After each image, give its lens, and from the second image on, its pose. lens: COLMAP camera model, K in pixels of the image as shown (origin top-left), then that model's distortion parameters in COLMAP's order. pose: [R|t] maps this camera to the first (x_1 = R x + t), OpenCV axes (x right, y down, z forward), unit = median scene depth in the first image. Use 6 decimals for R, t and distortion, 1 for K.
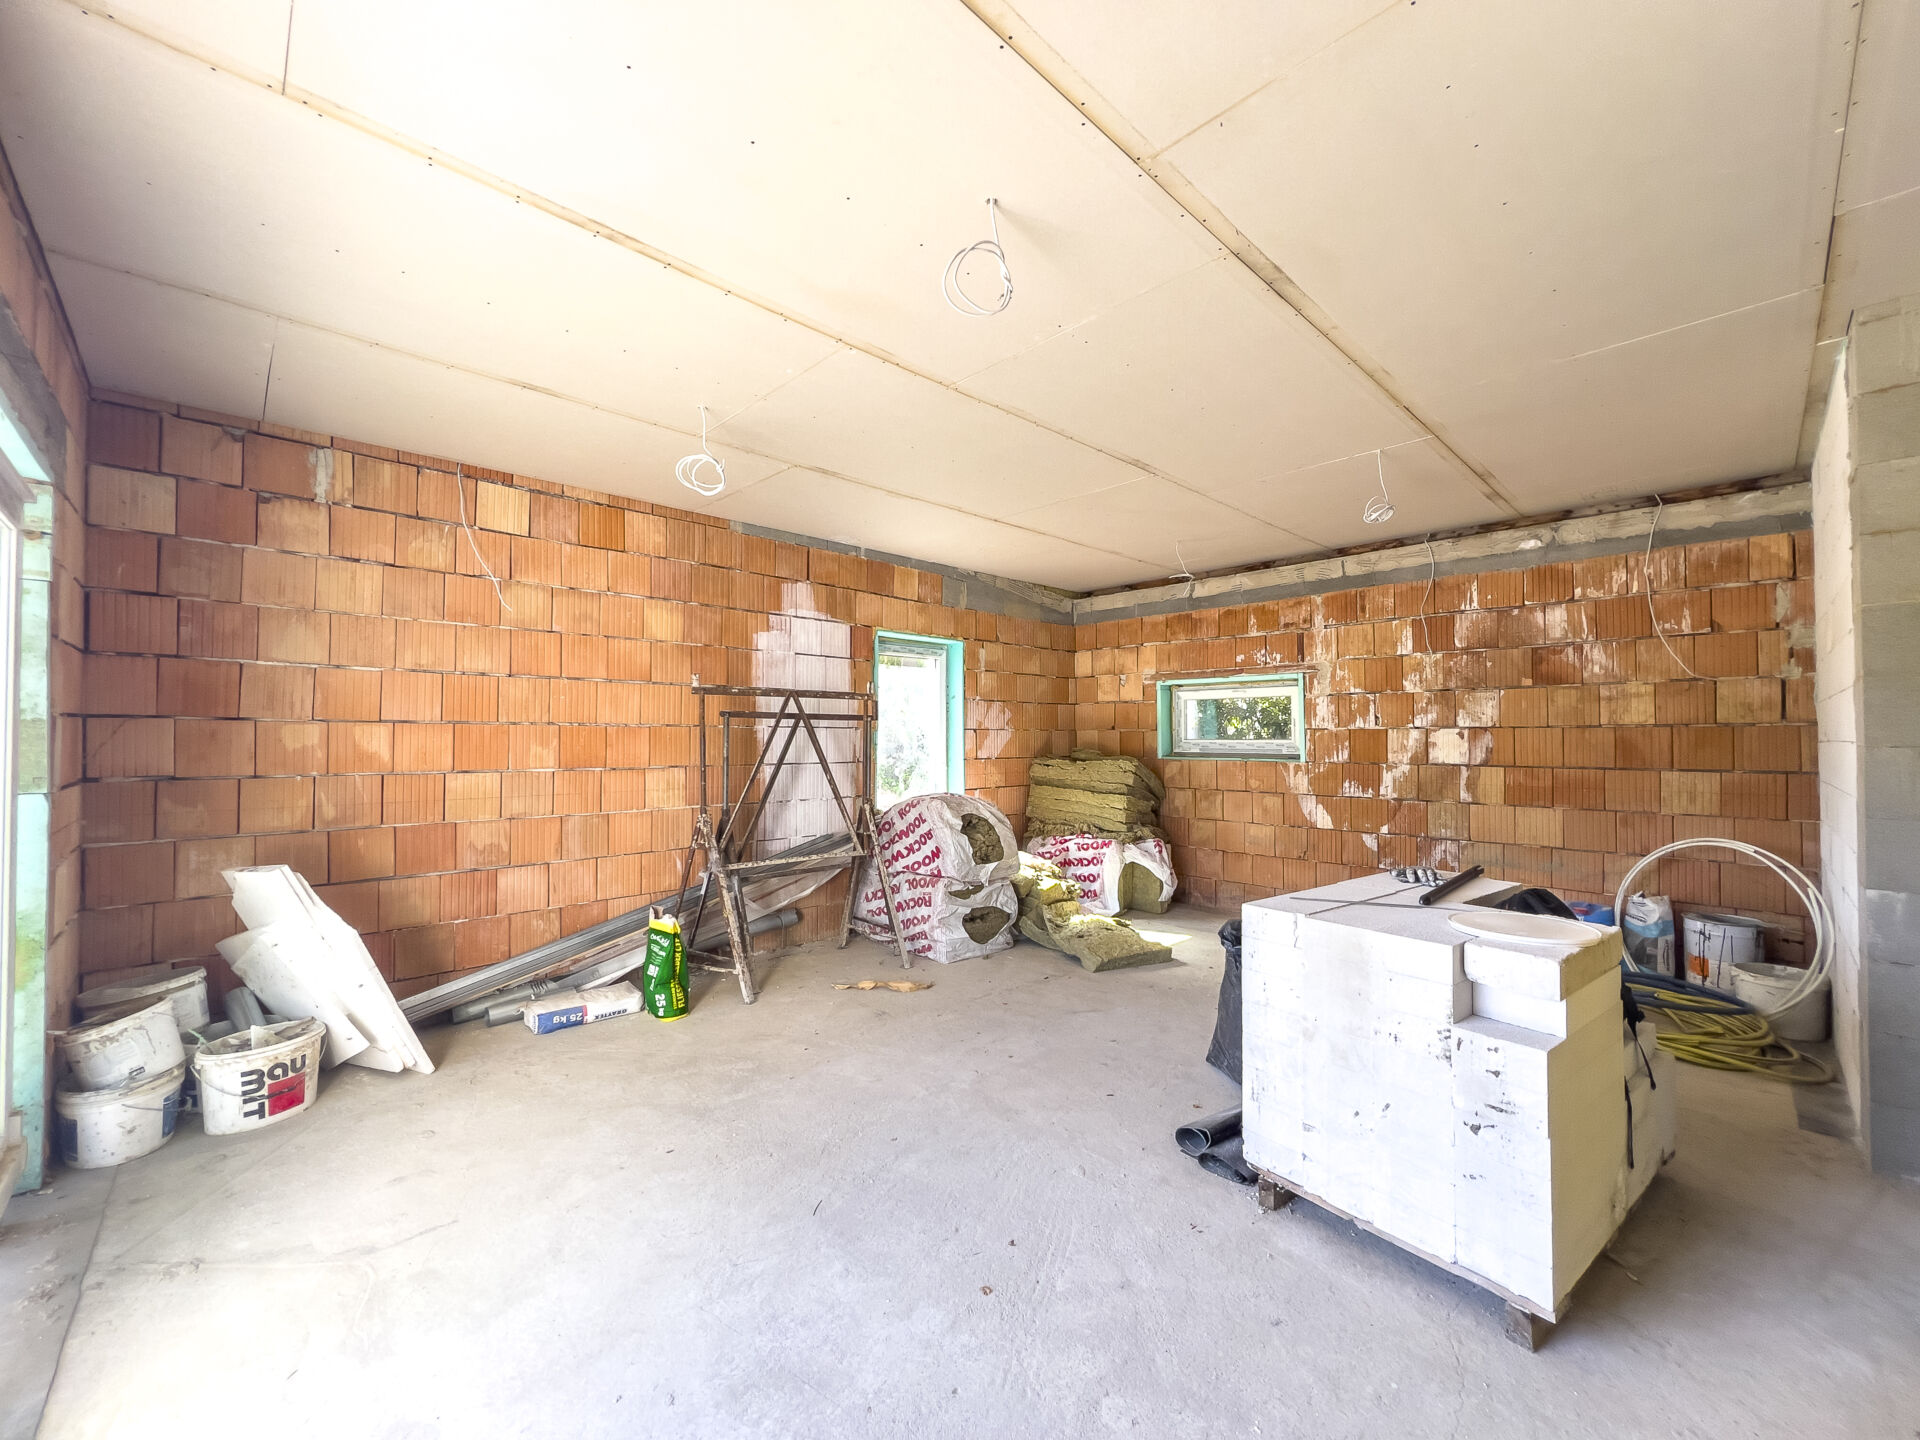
lens RADIAL K [[770.4, 0, 959.0], [0, 770.4, 722.4], [0, 0, 1]] dist [-0.001175, 0.000150]
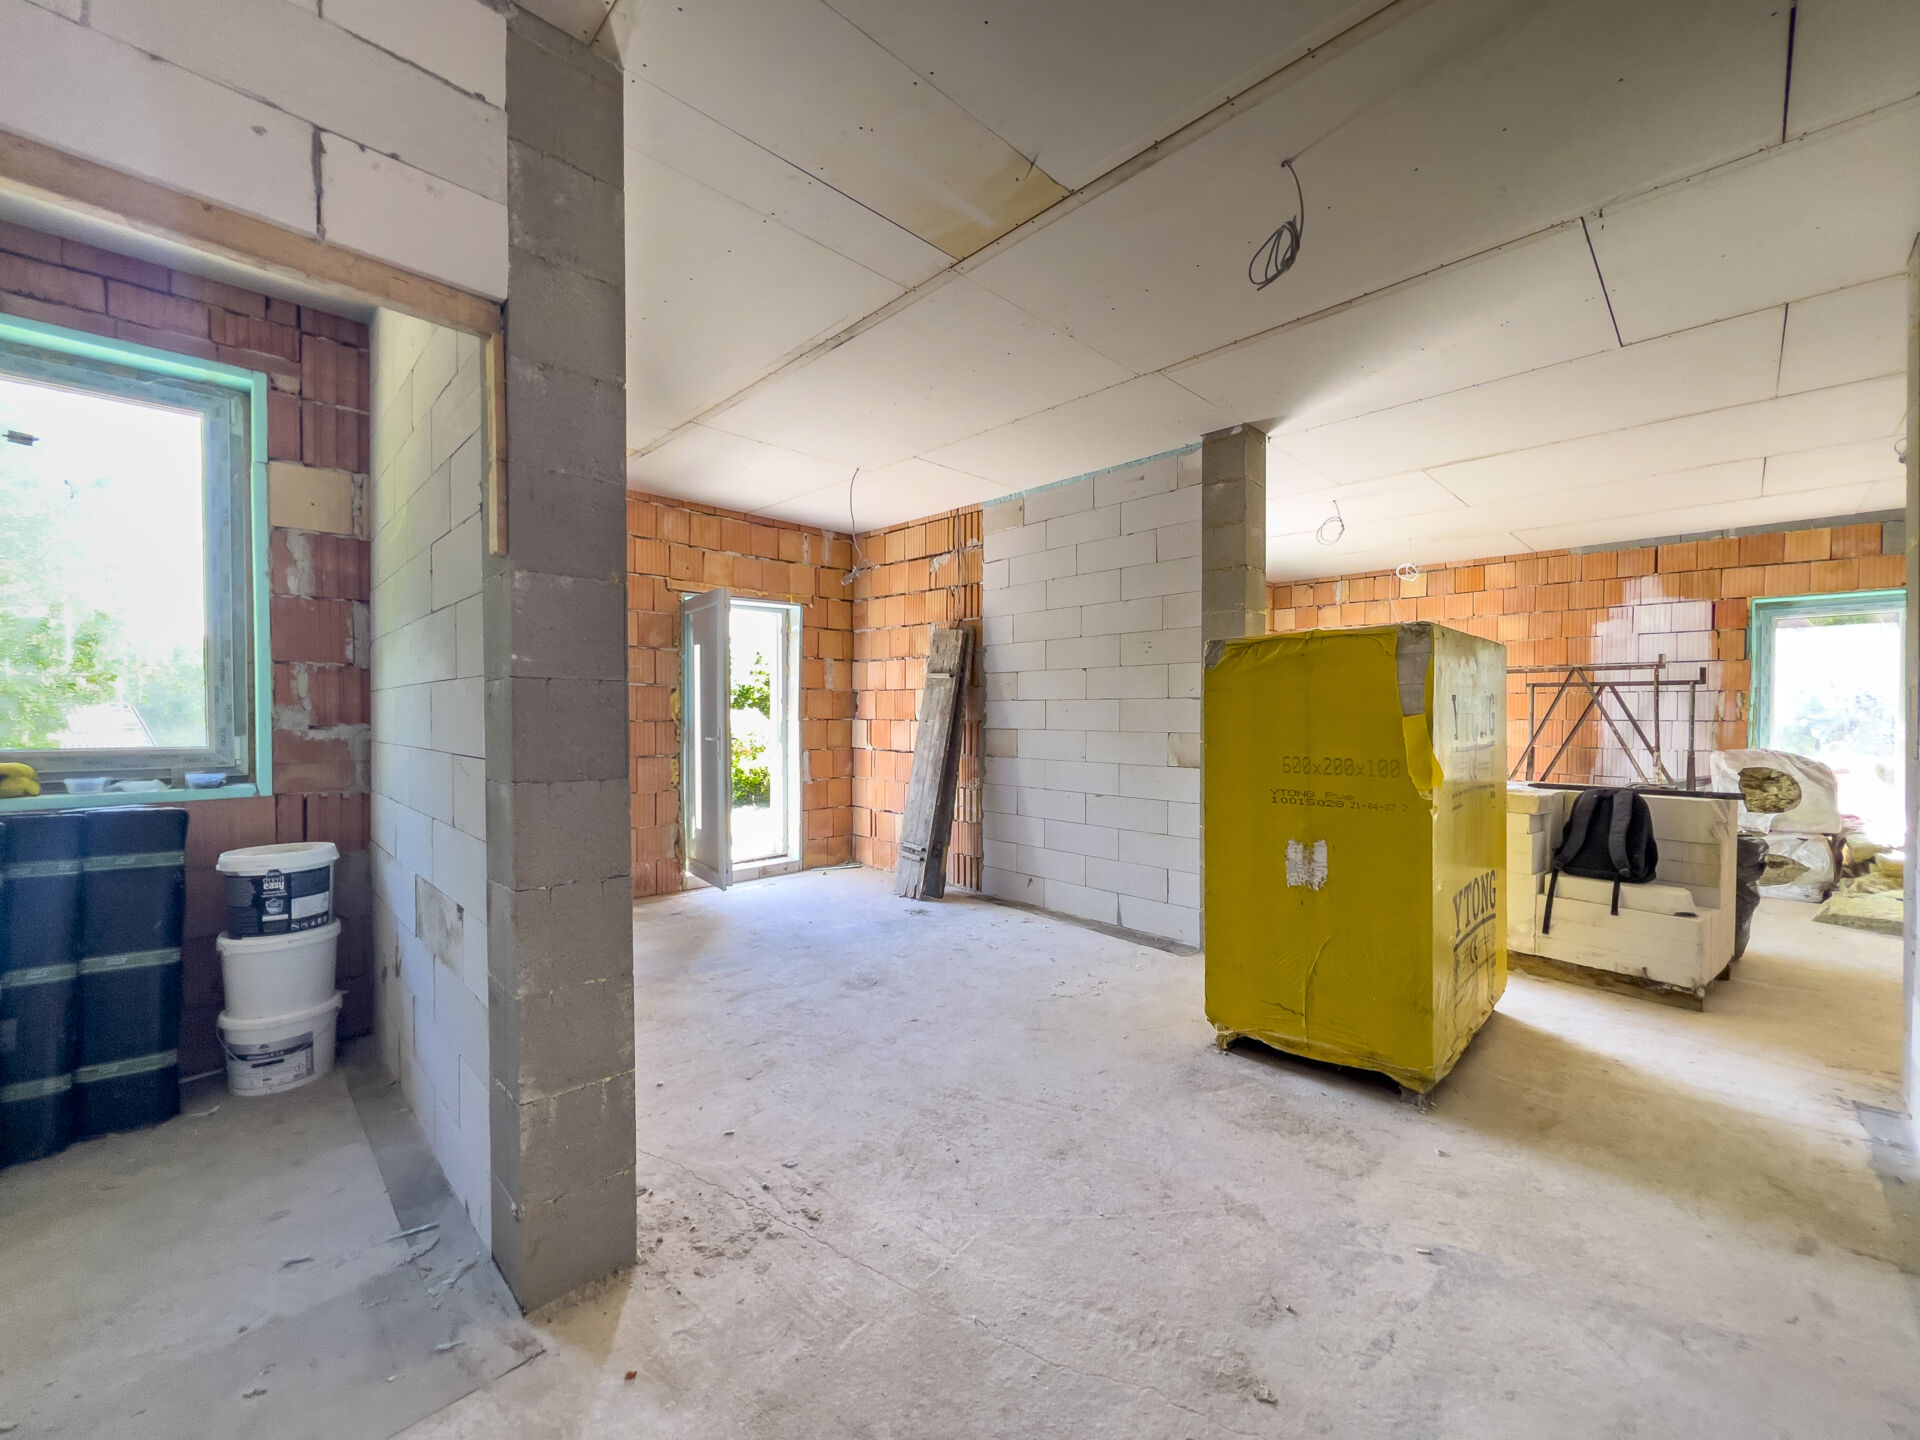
lens RADIAL K [[770.4, 0, 967.3], [0, 770.4, 721.7], [0, 0, 1]] dist [-0.001175, 0.000150]
pose [[0.010553, 0.007297, -0.999918, 1.332040], [0.012400, 0.999896, 0.007428, 0.040127], [0.999867, -0.012477, 0.010461, -0.157822]]
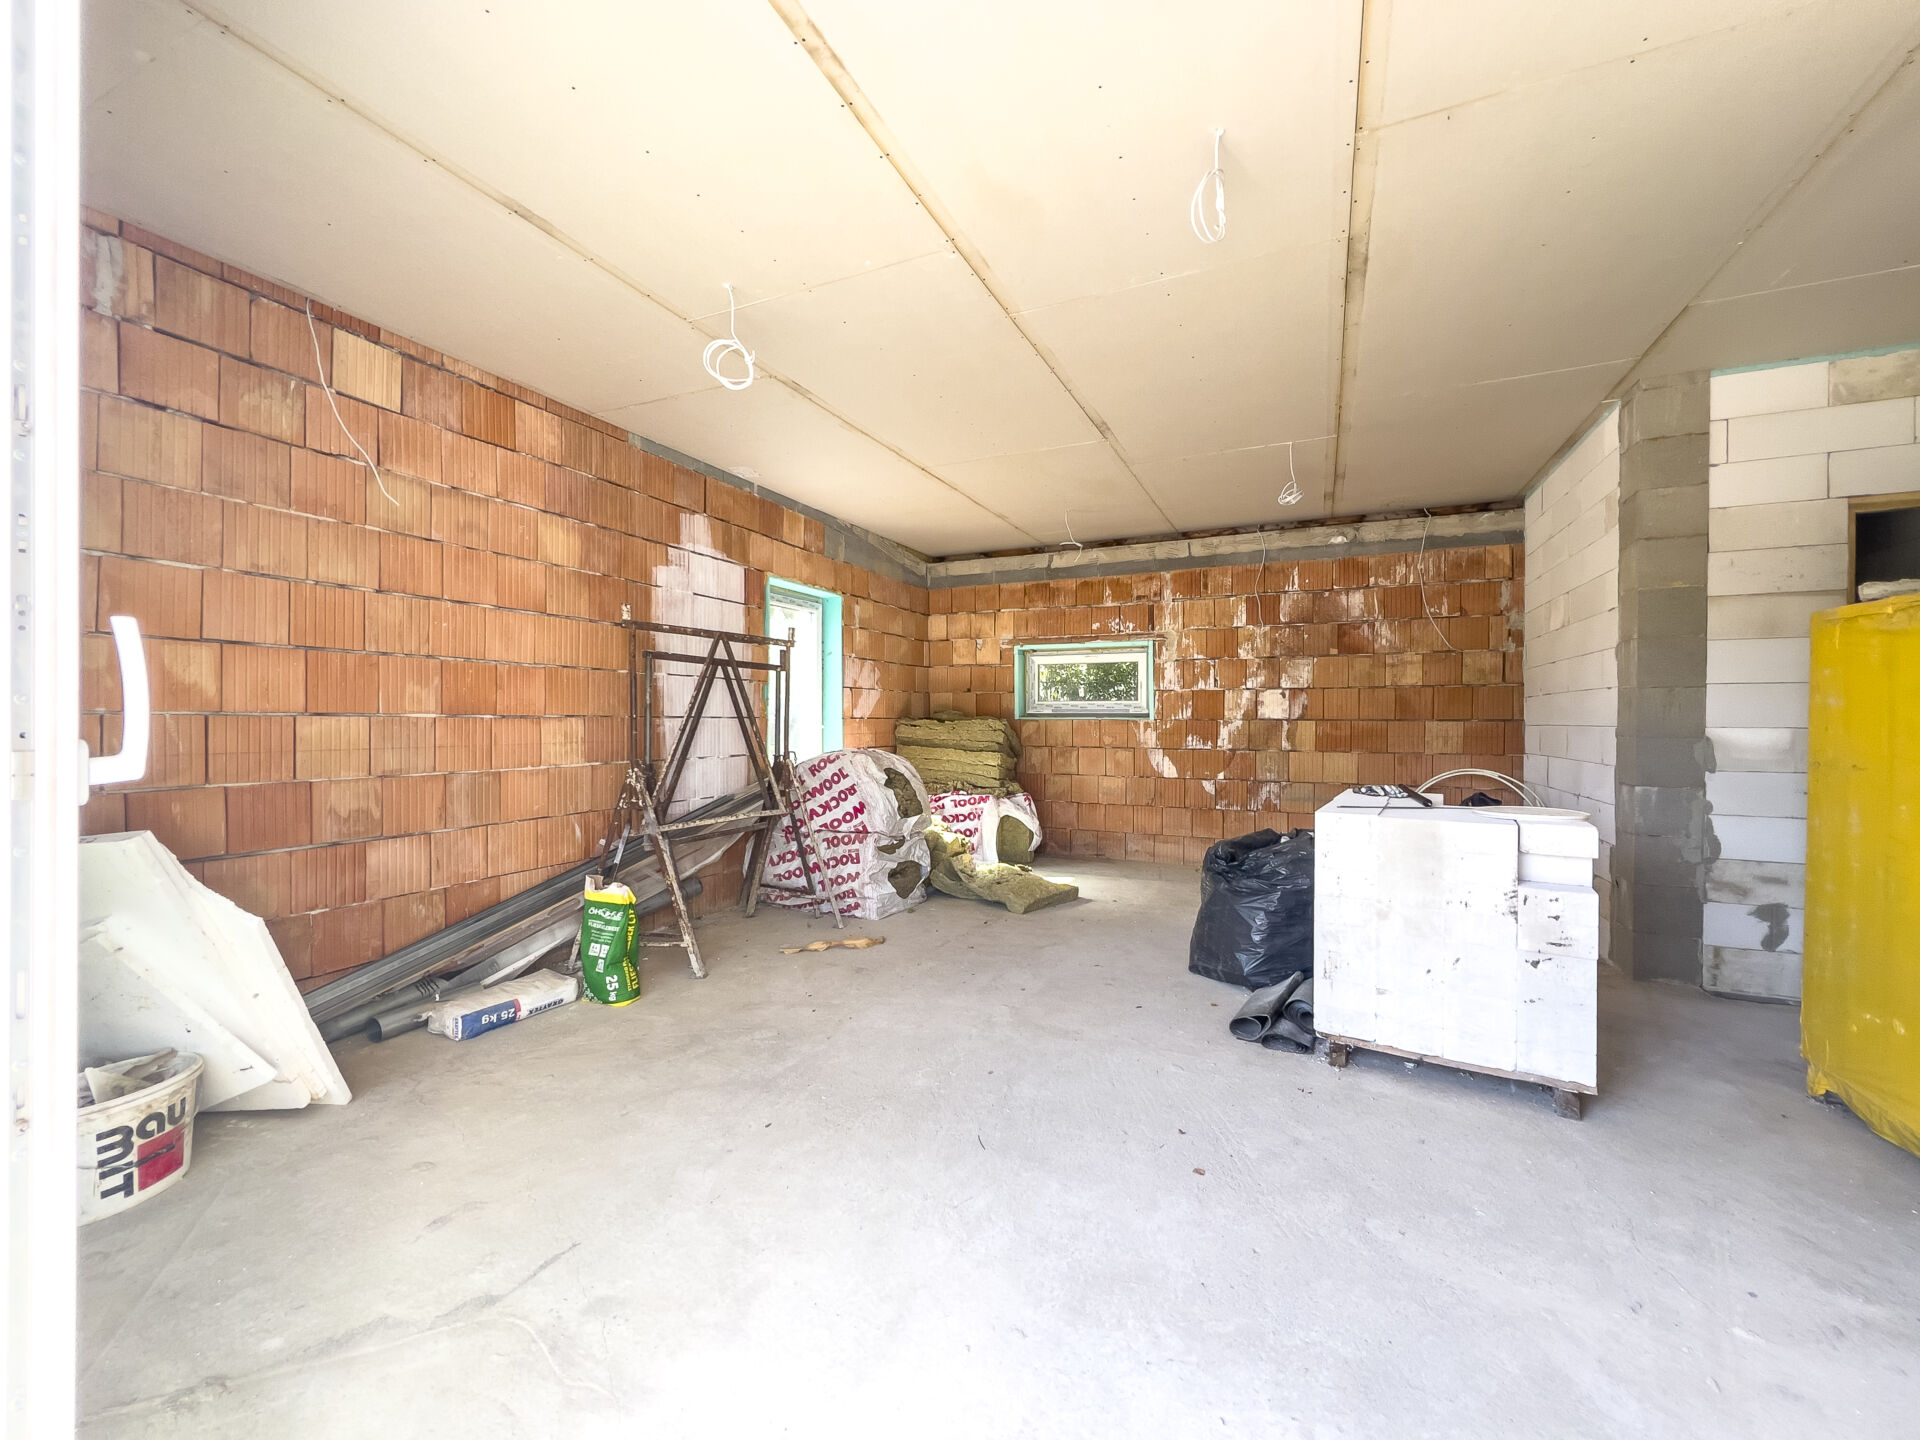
lens RADIAL K [[770.4, 0, 960.8], [0, 770.4, 722.6], [0, 0, 1]] dist [-0.001175, 0.000150]
pose [[0.932852, 0.000922, 0.360257, -0.311556], [-0.009888, 0.999686, 0.023046, 0.045947], [-0.360123, -0.025061, 0.932568, 0.067683]]
